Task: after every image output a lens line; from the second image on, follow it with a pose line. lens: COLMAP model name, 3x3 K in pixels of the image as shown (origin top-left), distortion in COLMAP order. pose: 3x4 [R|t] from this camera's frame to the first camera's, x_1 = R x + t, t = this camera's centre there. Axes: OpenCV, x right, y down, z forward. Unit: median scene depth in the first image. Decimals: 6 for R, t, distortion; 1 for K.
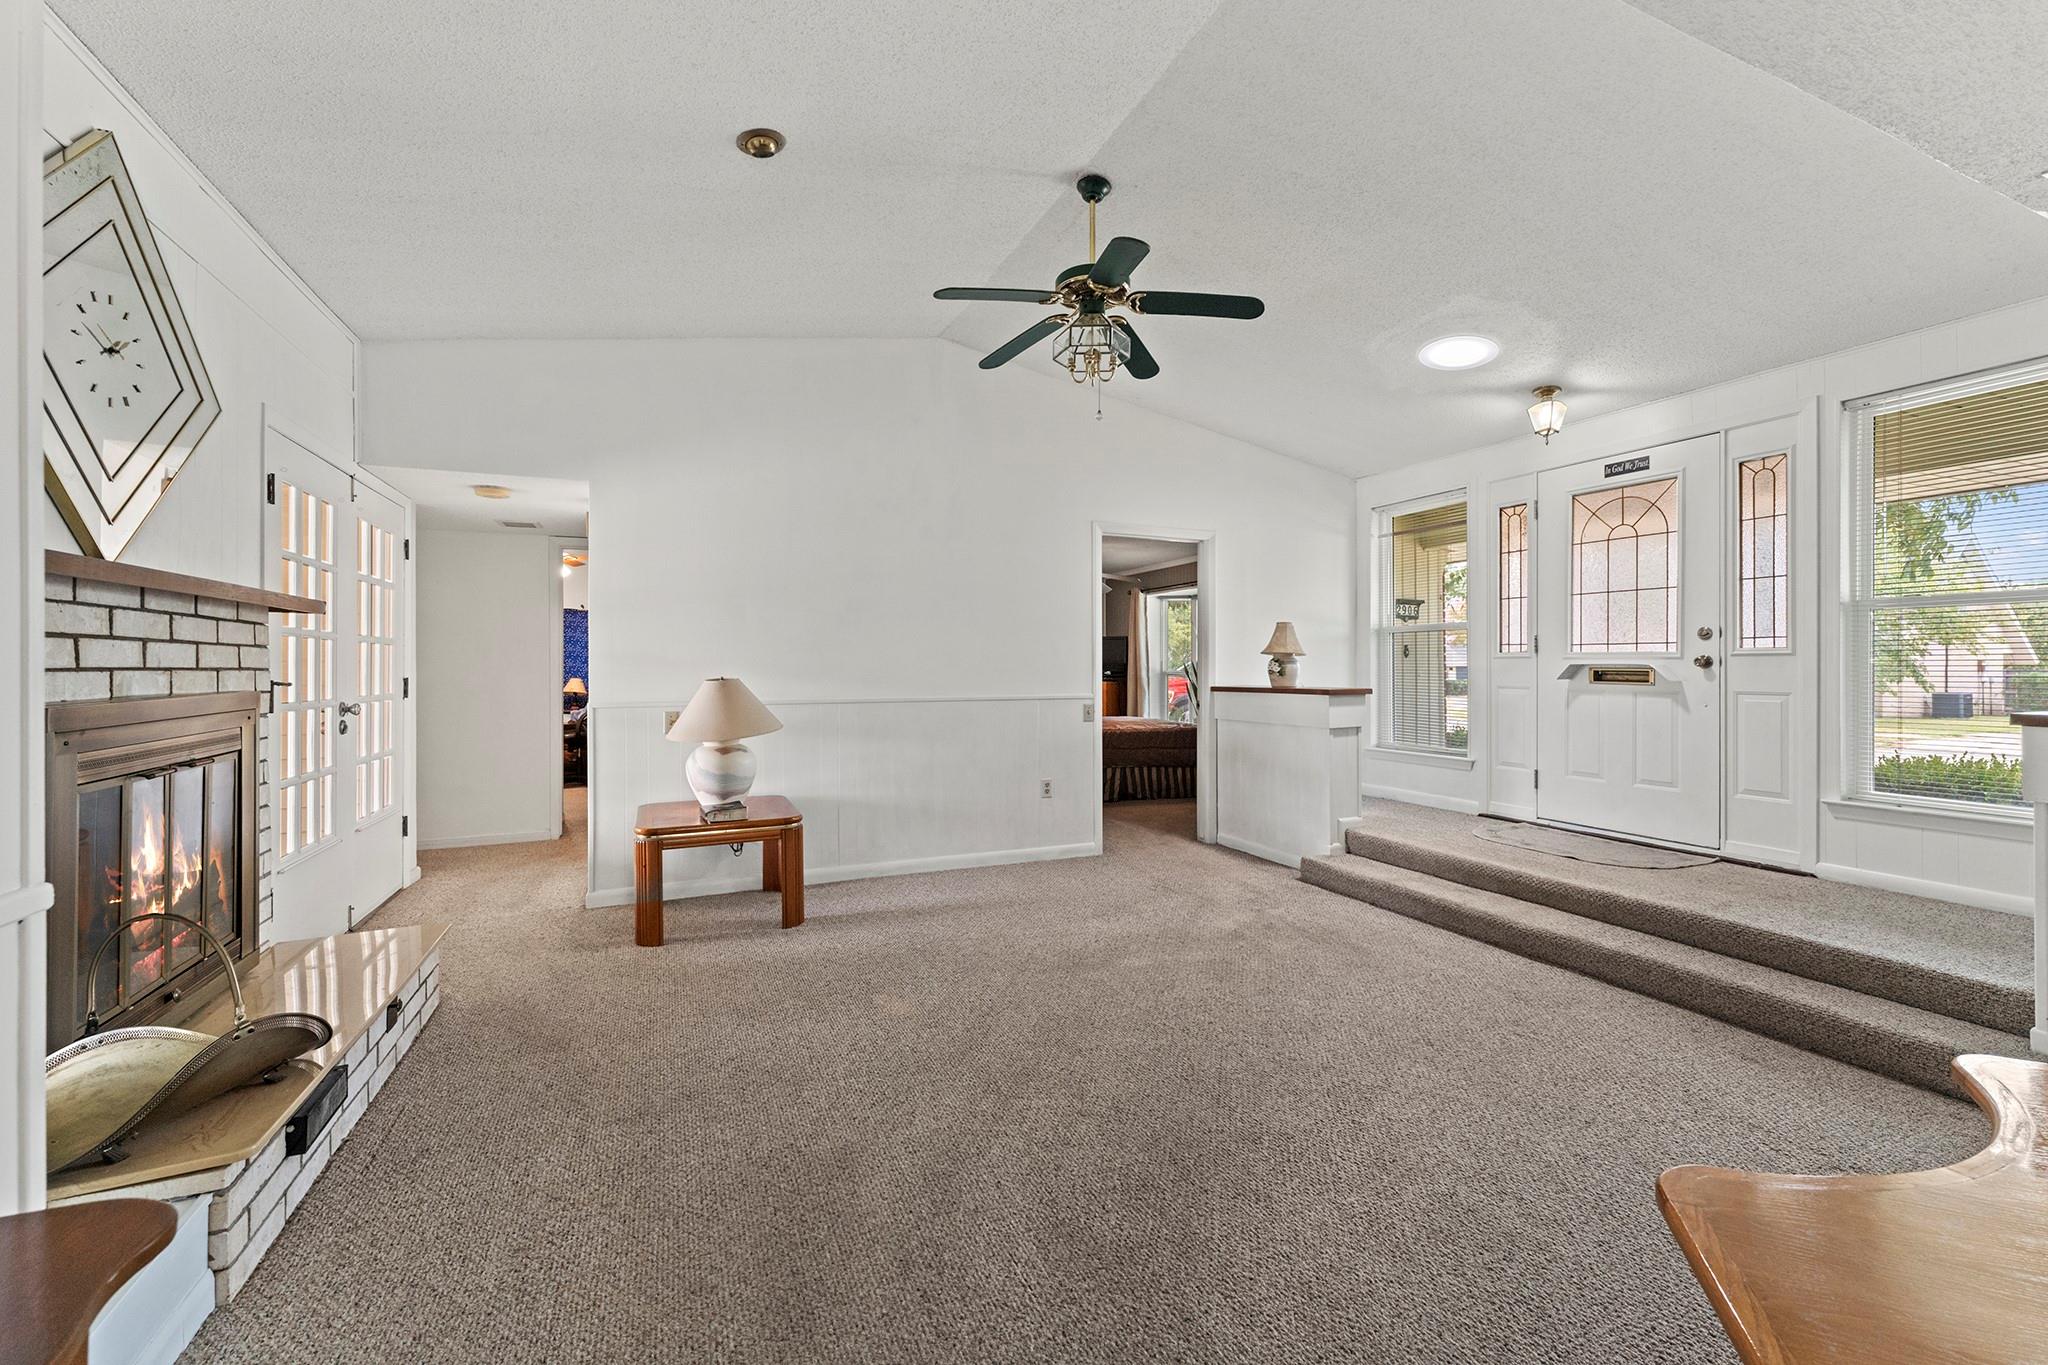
lens RADIAL K [[819.2, 0, 1021.2], [0, 819.2, 667.6], [0, 0, 1]] dist [0.000549, 0.000232]
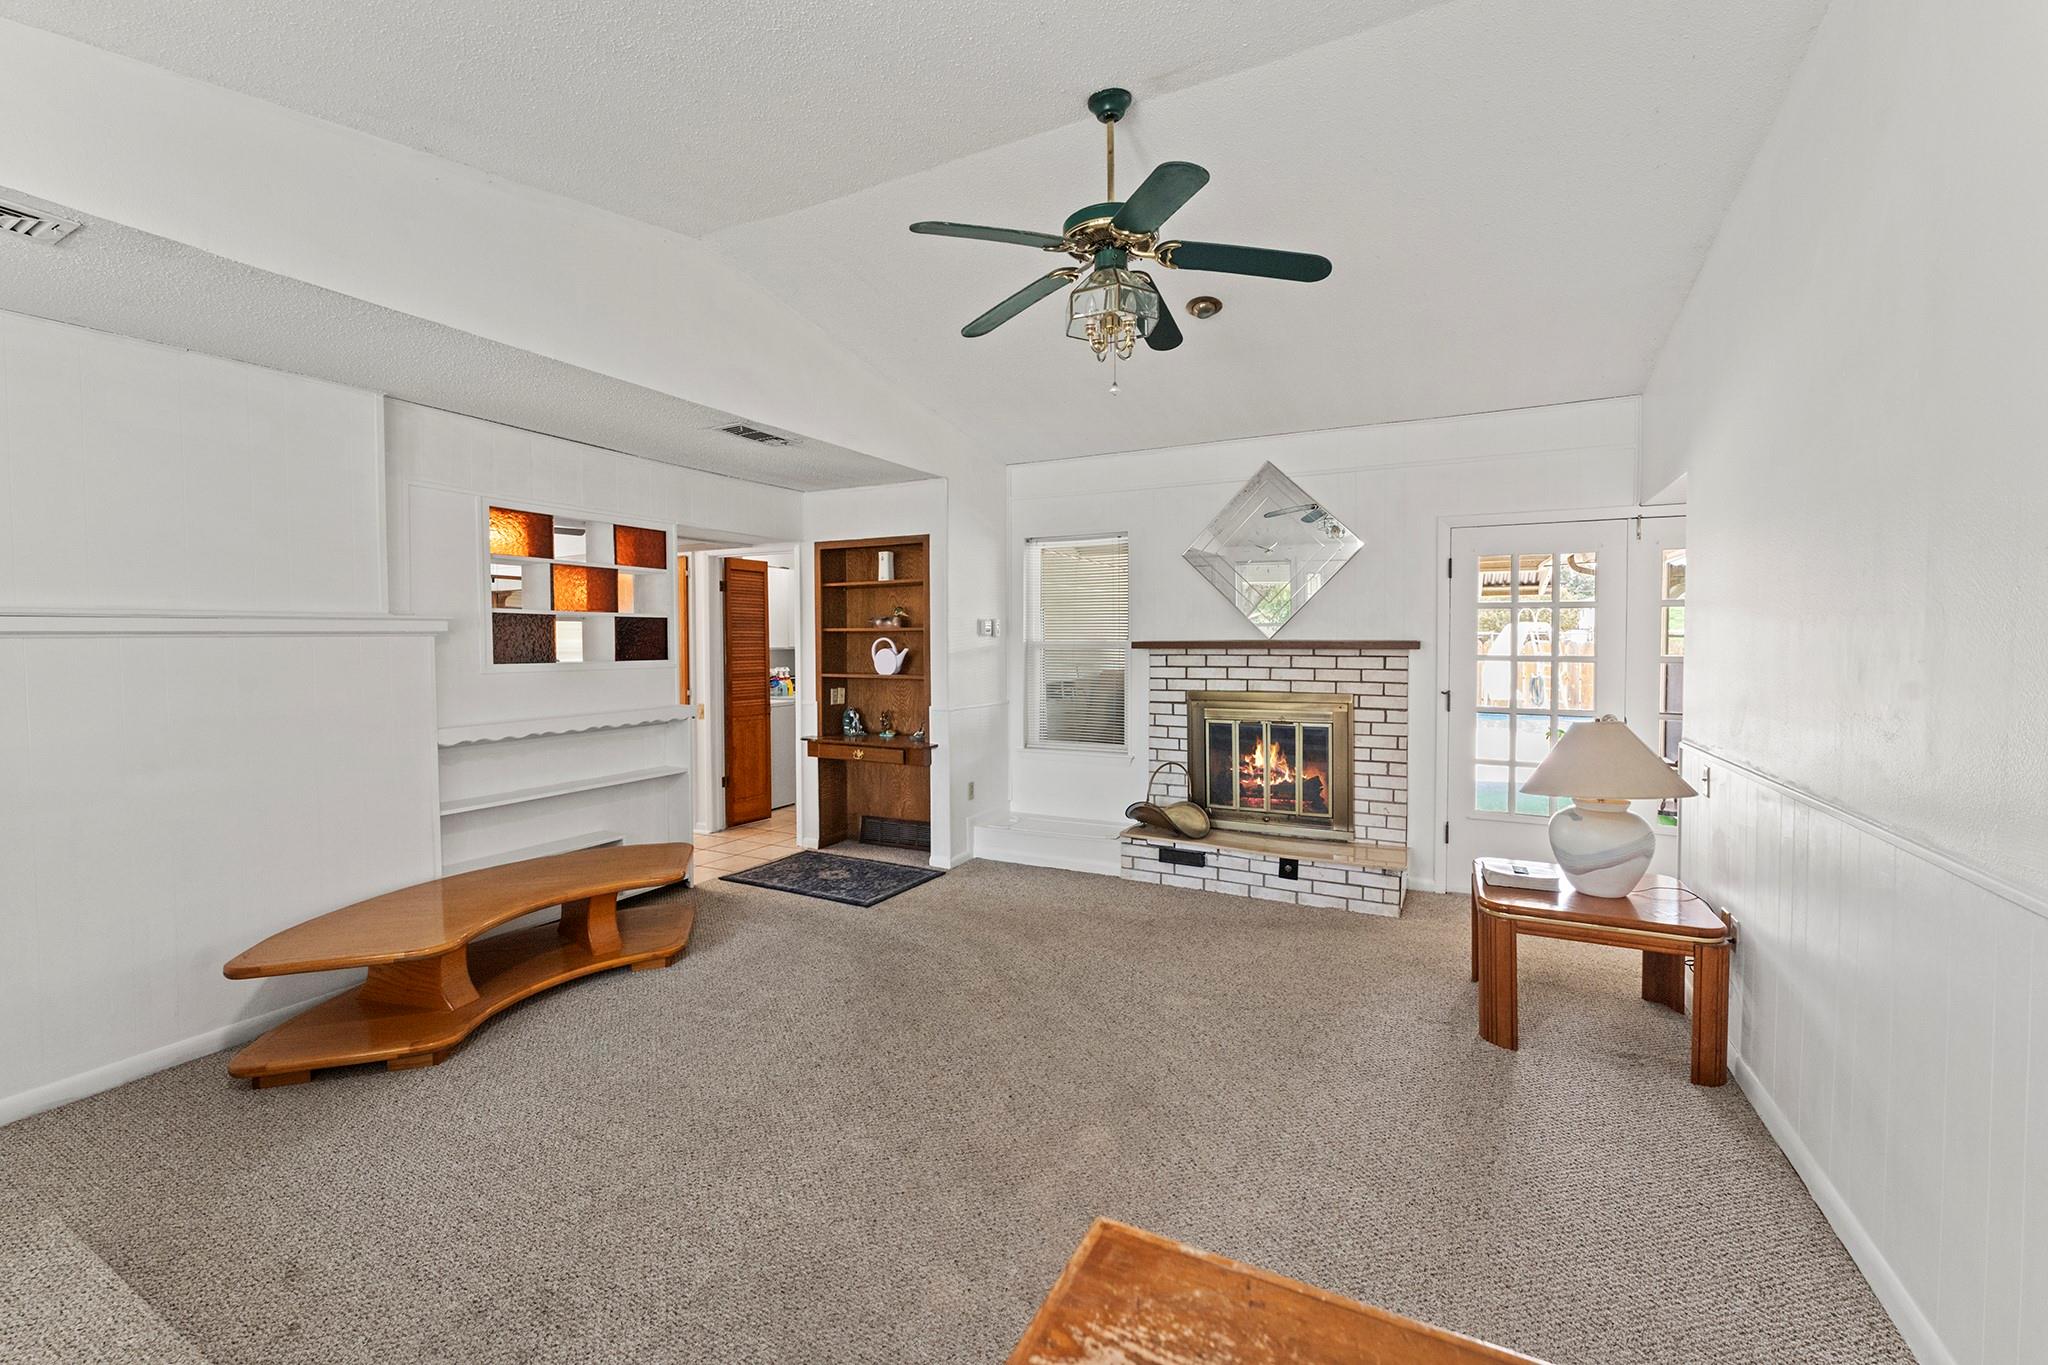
lens RADIAL K [[819.2, 0, 1020.4], [0, 819.2, 665.9], [0, 0, 1]] dist [0.000549, 0.000232]
pose [[-0.769840, 0.026357, -0.637693, 0.715906], [0.002787, 0.999276, 0.037938, -0.091019], [0.638231, 0.027429, -0.769356, 1.687378]]
